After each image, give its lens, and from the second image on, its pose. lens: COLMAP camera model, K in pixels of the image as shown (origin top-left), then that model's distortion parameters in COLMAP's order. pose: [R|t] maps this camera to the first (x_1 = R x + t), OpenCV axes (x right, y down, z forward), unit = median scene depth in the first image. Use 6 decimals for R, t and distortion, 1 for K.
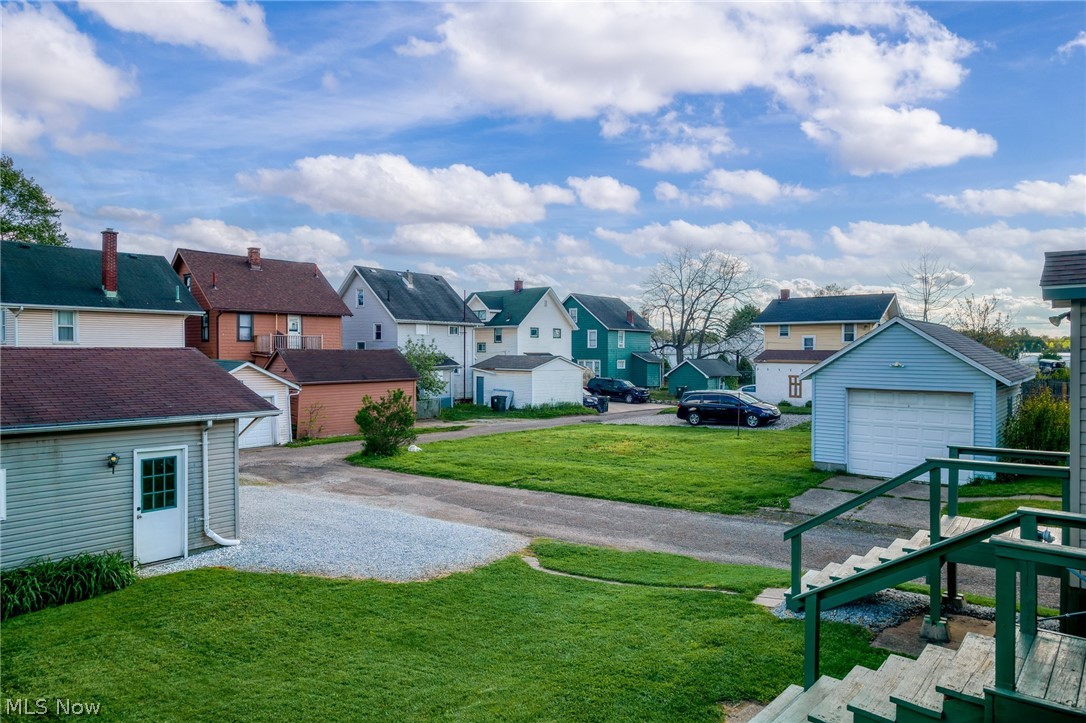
lens RADIAL K [[684.8, 0, 541.0], [0, 684.8, 353.4], [0, 0, 1]] dist [0.011463, -0.008494]
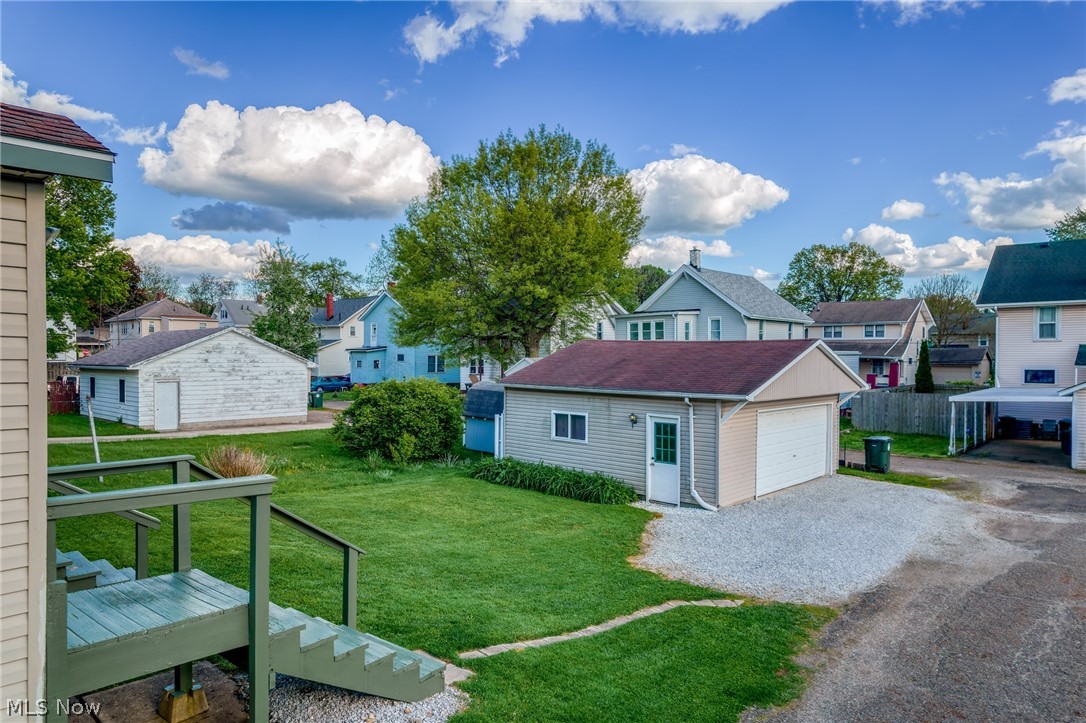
lens RADIAL K [[684.8, 0, 539.7], [0, 684.8, 360.3], [0, 0, 1]] dist [0.011463, -0.008494]
pose [[-0.050976, 0.001772, -0.998698, 0.734366], [-0.003908, 0.999990, 0.001974, 0.031875], [0.998692, 0.004004, -0.050968, 0.817999]]
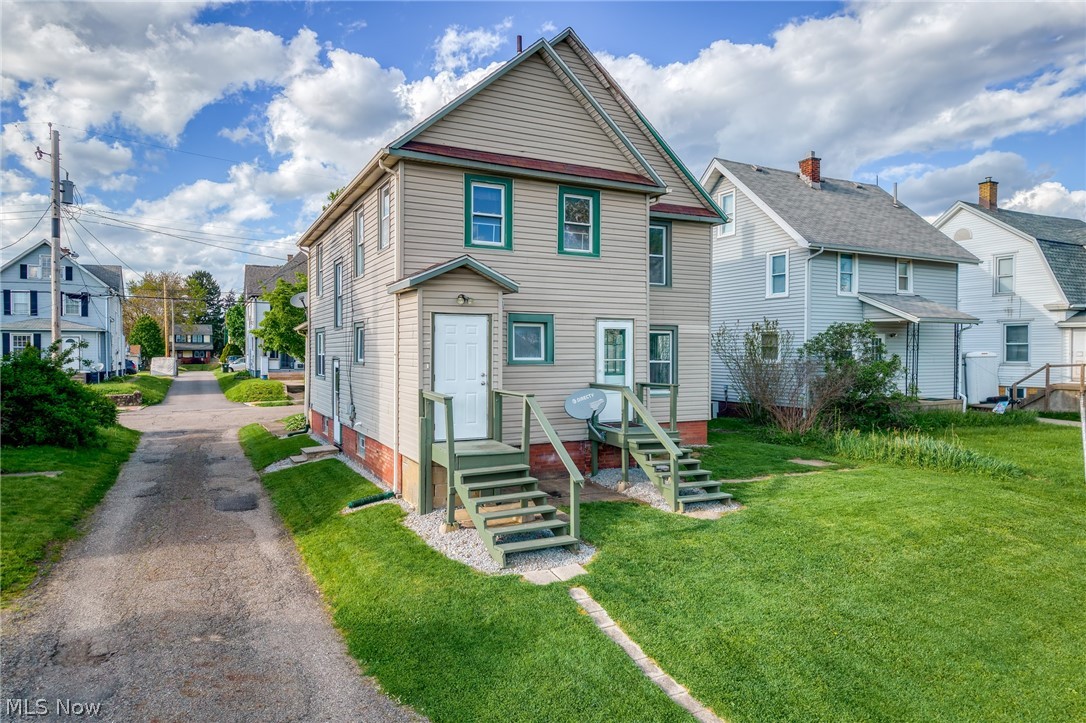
lens RADIAL K [[684.8, 0, 549.6], [0, 684.8, 362.4], [0, 0, 1]] dist [0.011463, -0.008494]
pose [[-0.922039, -0.010020, 0.386968, -0.012648], [0.002297, 0.999506, 0.031355, 0.029773], [-0.387091, 0.029799, -0.921560, 1.326742]]
